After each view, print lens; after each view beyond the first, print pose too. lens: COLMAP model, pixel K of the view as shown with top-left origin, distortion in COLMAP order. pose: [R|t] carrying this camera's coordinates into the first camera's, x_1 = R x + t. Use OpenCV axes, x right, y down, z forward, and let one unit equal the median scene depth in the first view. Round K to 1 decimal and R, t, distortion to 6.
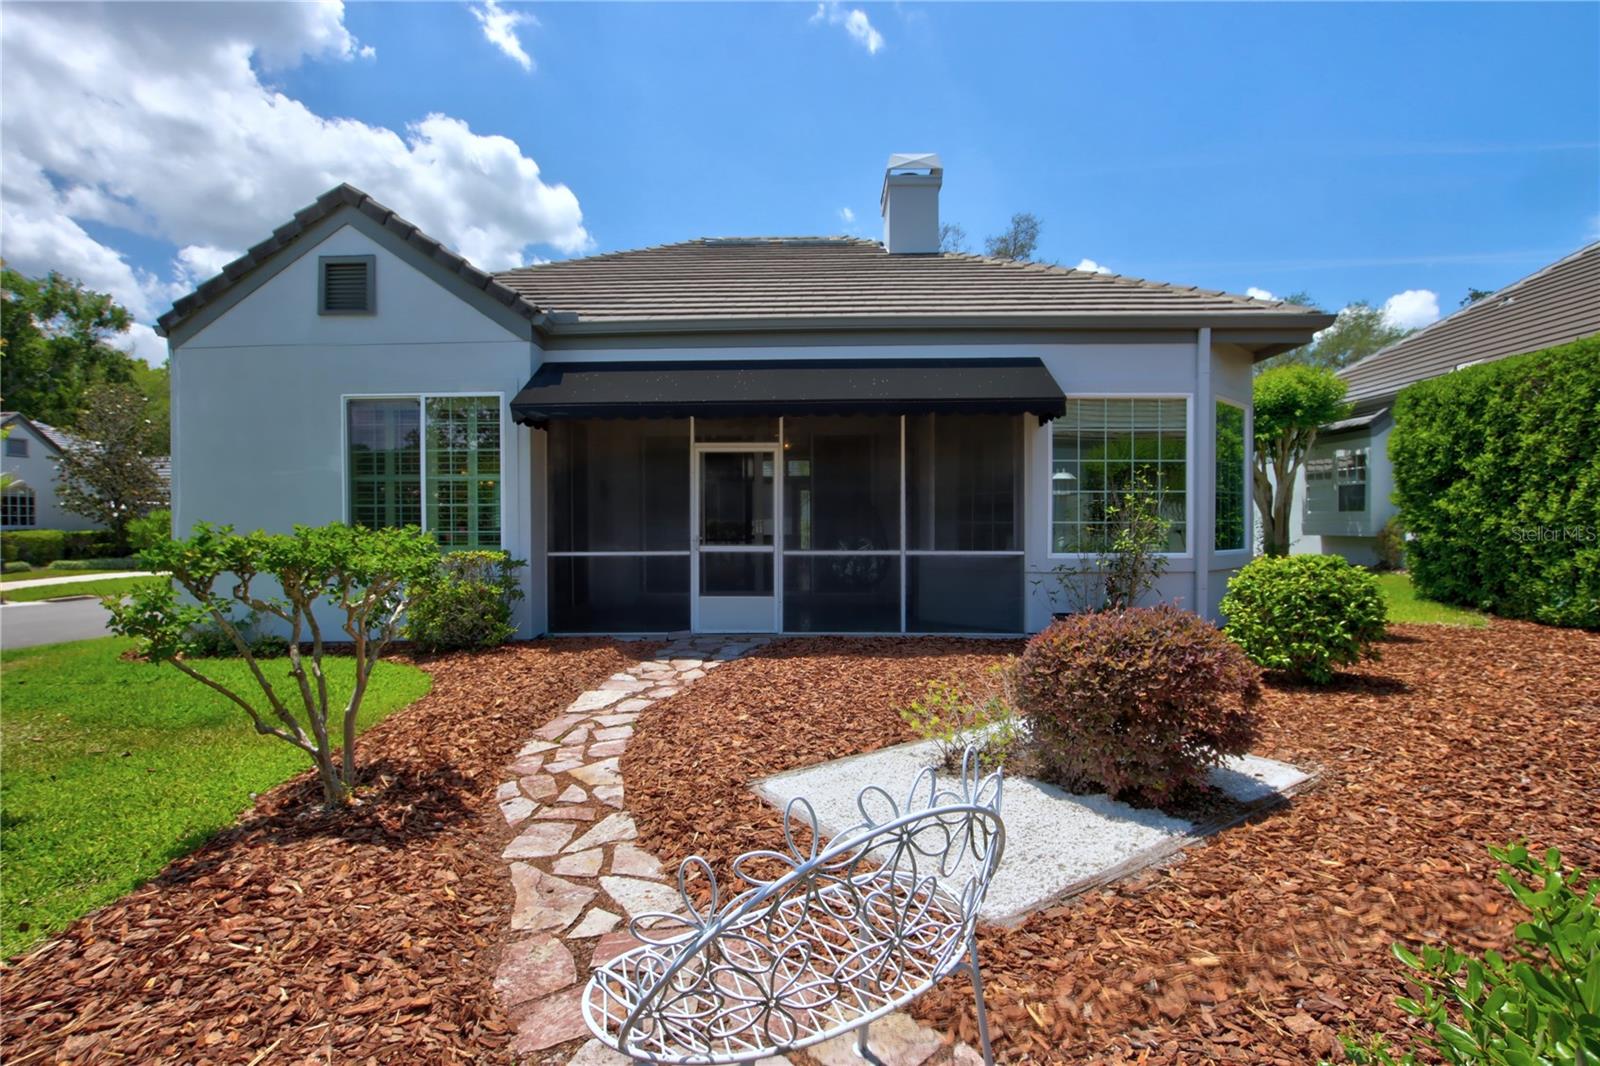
lens RADIAL K [[765.9, 0, 806.5], [0, 765.9, 537.0], [0, 0, 1]] dist [-0.029630, 0.002221]
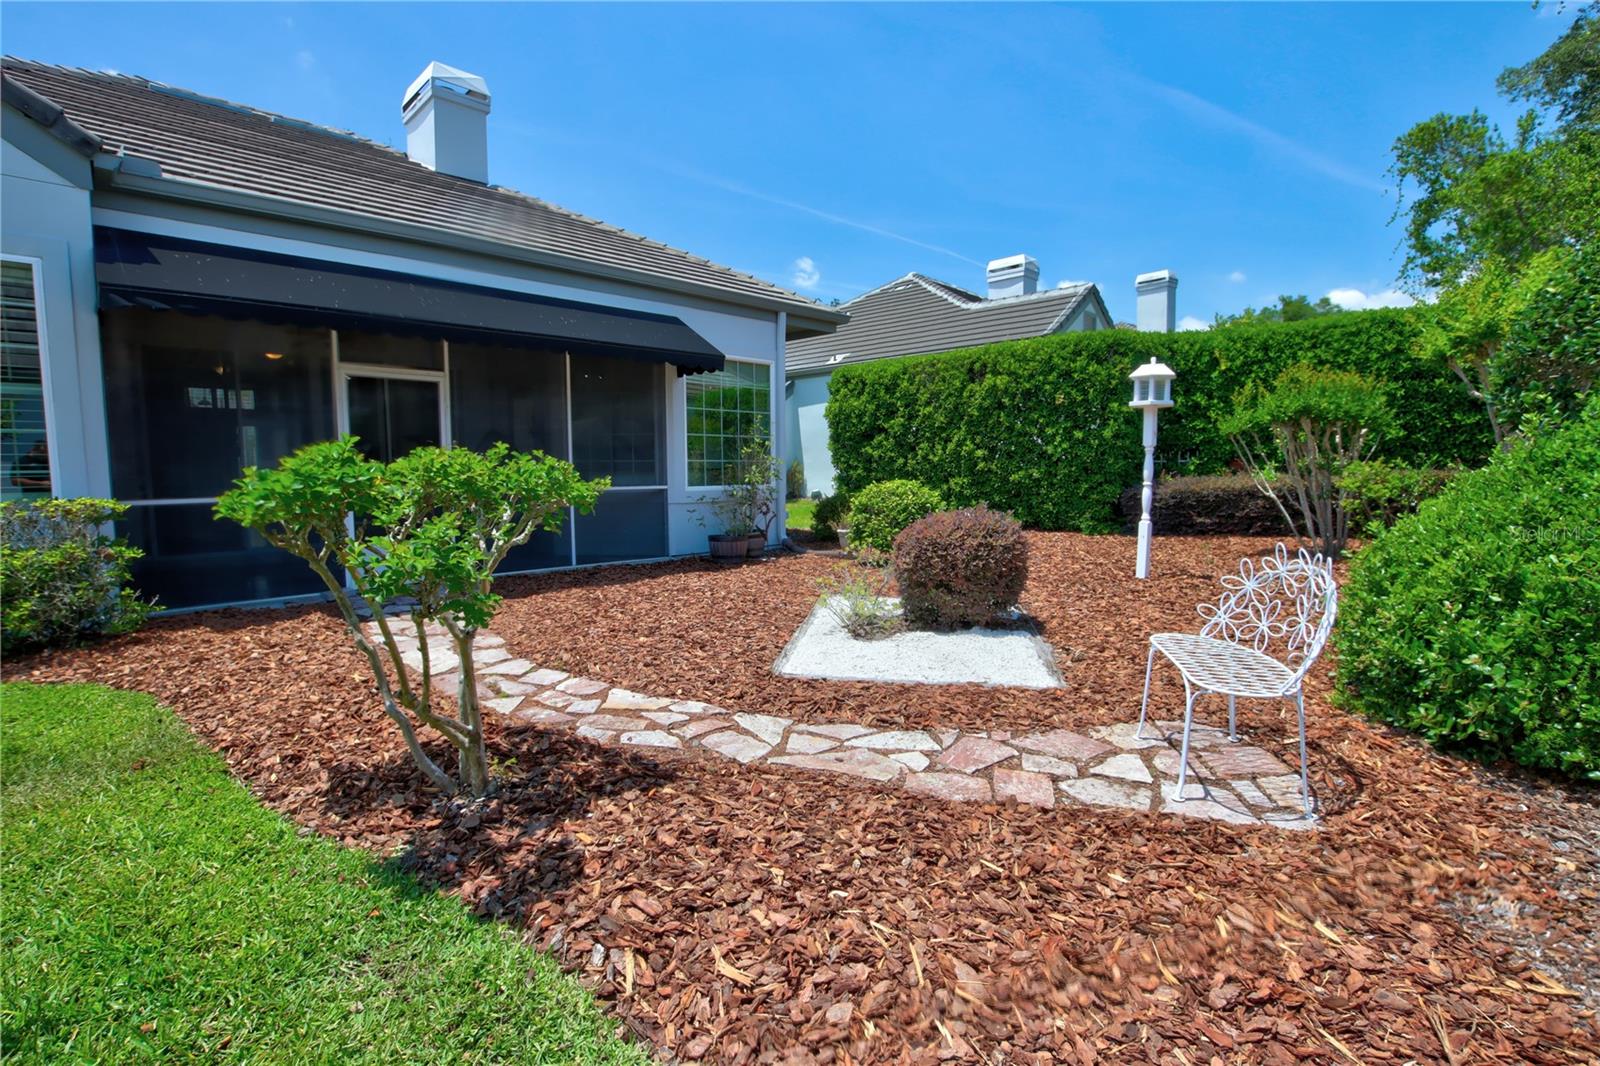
lens RADIAL K [[747.7, 0, 768.9], [0, 747.7, 535.4], [0, 0, 1]] dist [-0.021744, 0.000287]
pose [[0.698216, -0.065630, 0.712873, -0.455742], [0.014942, 0.996908, 0.077145, 0.009572], [-0.715732, -0.043213, 0.697037, 0.105936]]
